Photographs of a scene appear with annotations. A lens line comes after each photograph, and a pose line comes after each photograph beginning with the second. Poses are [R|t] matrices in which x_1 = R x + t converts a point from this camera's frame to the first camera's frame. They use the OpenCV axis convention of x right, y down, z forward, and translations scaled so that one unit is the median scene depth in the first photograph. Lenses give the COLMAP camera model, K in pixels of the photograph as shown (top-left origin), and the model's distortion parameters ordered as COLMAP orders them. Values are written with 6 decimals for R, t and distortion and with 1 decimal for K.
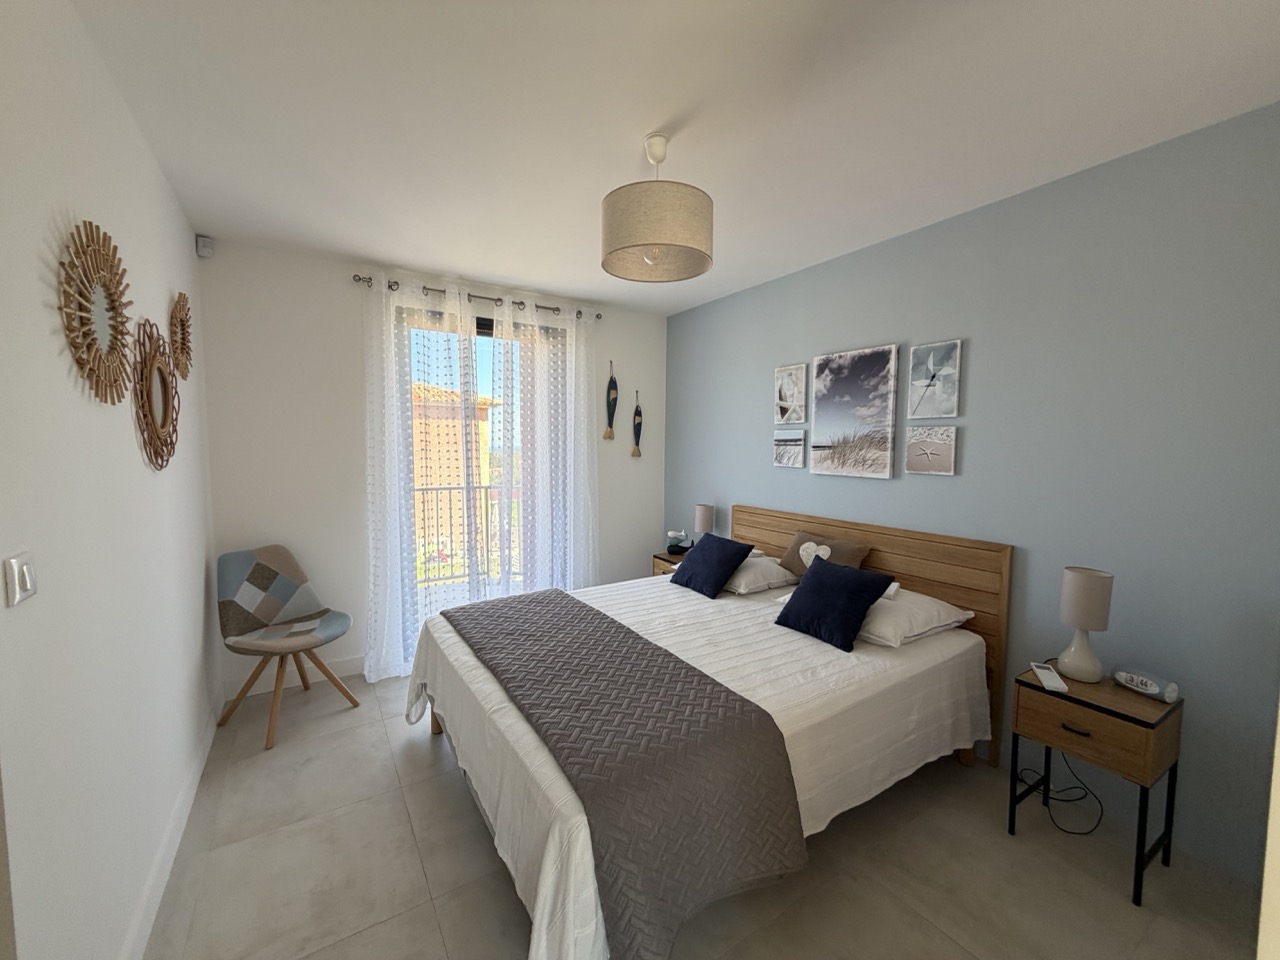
lens RADIAL K [[515.0, 0, 630.8], [0, 515.0, 480.9], [0, 0, 1]] dist [0.001033, -0.000491]
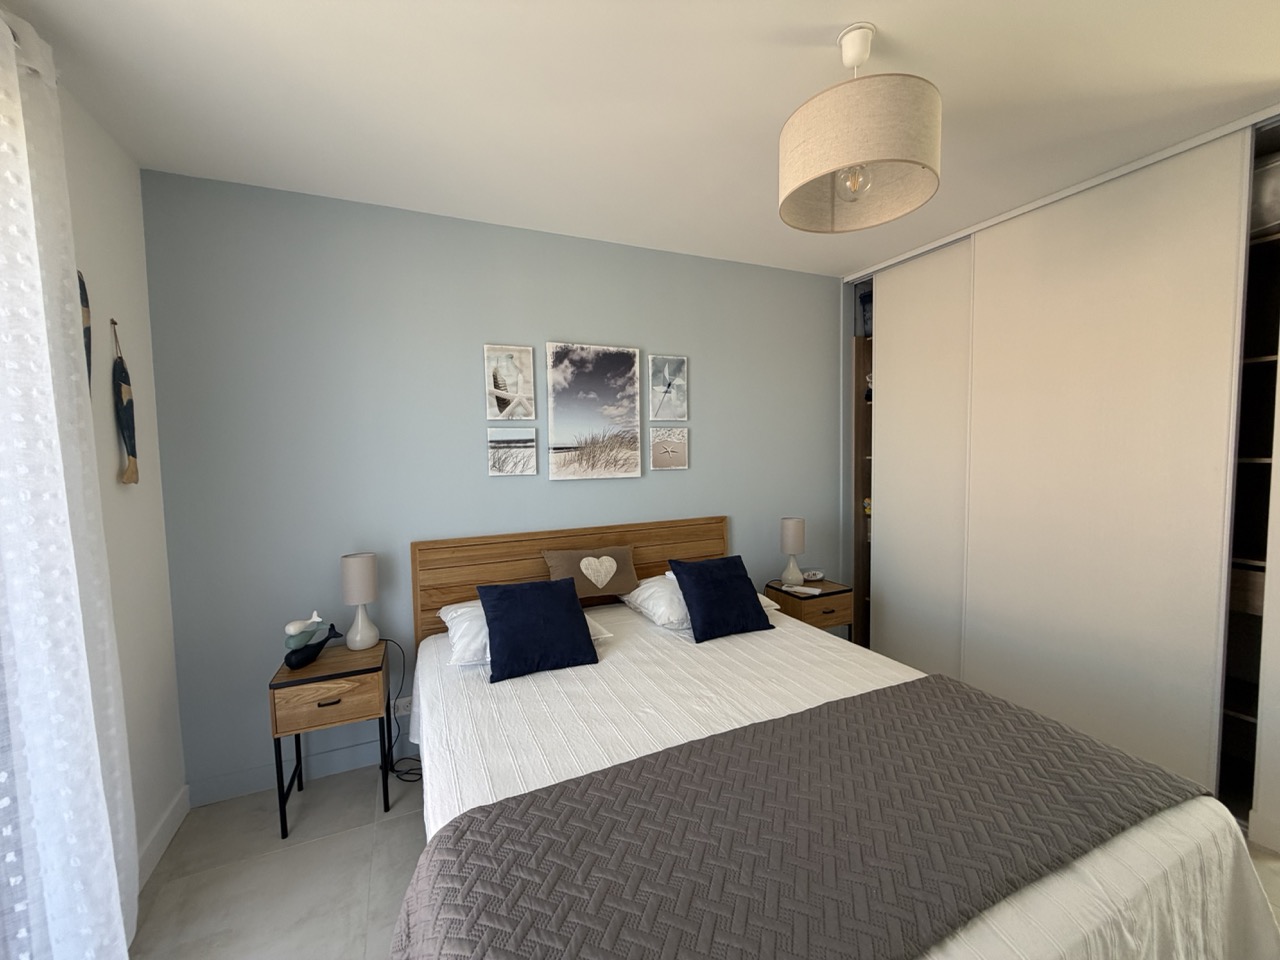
lens RADIAL K [[515.0, 0, 633.9], [0, 515.0, 478.8], [0, 0, 1]] dist [0.001033, -0.000491]
pose [[0.133479, -0.079750, 0.987838, -0.502758], [0.084822, 0.994019, 0.068787, -0.068248], [-0.987415, 0.074608, 0.139445, 0.807493]]
